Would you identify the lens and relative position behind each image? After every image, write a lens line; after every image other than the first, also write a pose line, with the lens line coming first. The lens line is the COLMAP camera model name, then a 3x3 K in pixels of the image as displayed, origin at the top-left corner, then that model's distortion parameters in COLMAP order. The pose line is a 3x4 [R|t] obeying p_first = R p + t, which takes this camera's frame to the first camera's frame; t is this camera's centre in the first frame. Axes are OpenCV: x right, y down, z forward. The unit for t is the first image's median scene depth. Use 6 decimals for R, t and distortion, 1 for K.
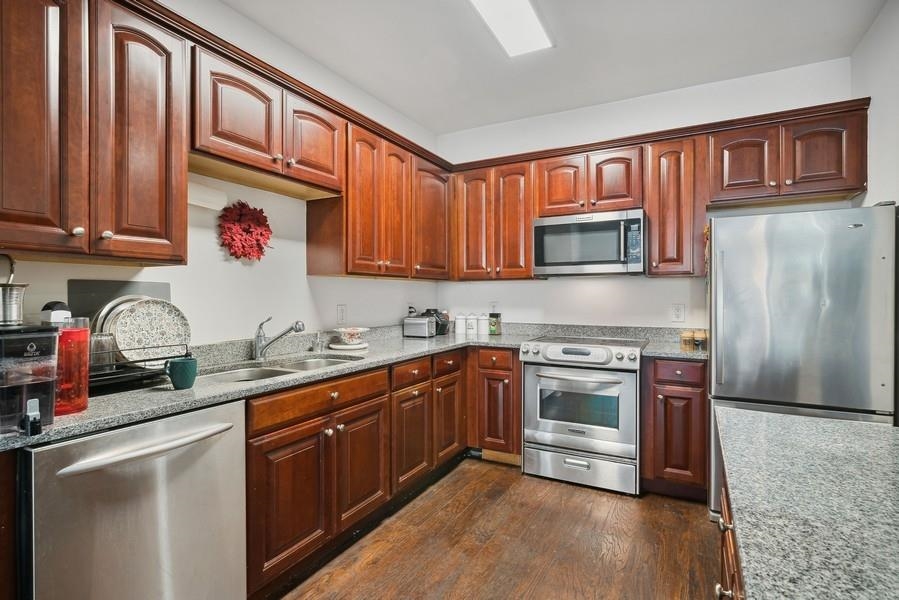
lens RADIAL K [[453.1, 0, 447.2], [0, 453.1, 295.8], [0, 0, 1]] dist [0.000348, 0.000528]
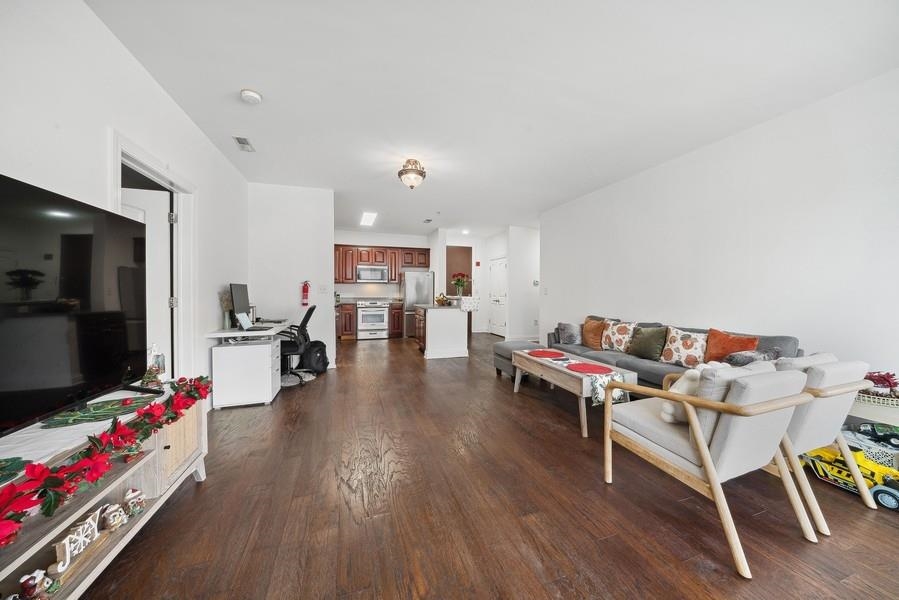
lens RADIAL K [[307.3, 0, 454.2], [0, 307.3, 293.4], [0, 0, 1]] dist [-0.008232, 0.000203]
pose [[0.680716, -0.004872, 0.732531, -1.186958], [0.001414, 0.999985, 0.005337, 0.030074], [-0.732546, -0.002597, 0.680713, -1.296225]]
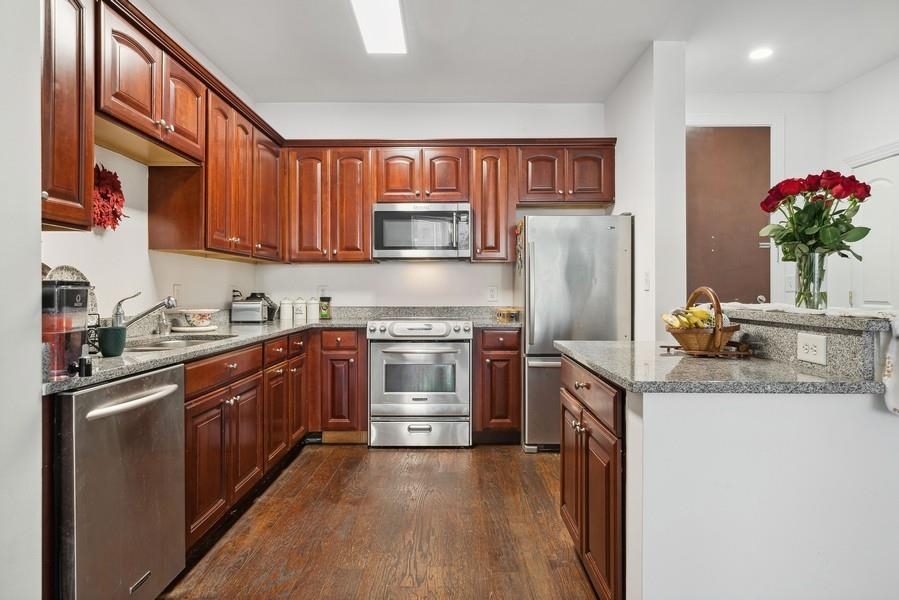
lens RADIAL K [[558.2, 0, 462.0], [0, 558.2, 287.7], [0, 0, 1]] dist [0.004207, 0.001119]
pose [[0.872965, 0.001638, 0.487781, -0.308930], [0.002865, 0.999960, -0.008487, 0.040856], [-0.487775, 0.008806, 0.872925, -0.259896]]
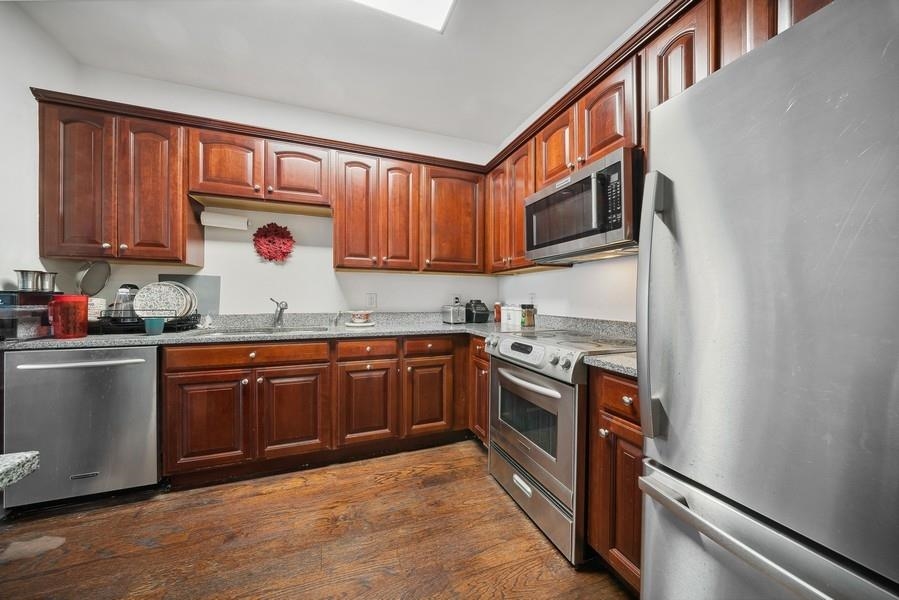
lens RADIAL K [[307.3, 0, 448.2], [0, 307.3, 299.5], [0, 0, 1]] dist [-0.008232, 0.000203]
pose [[0.748827, 0.006678, -0.662732, 0.584182], [-0.006900, 0.999974, 0.002279, 0.037884], [0.662730, 0.002866, 0.748853, 0.527383]]
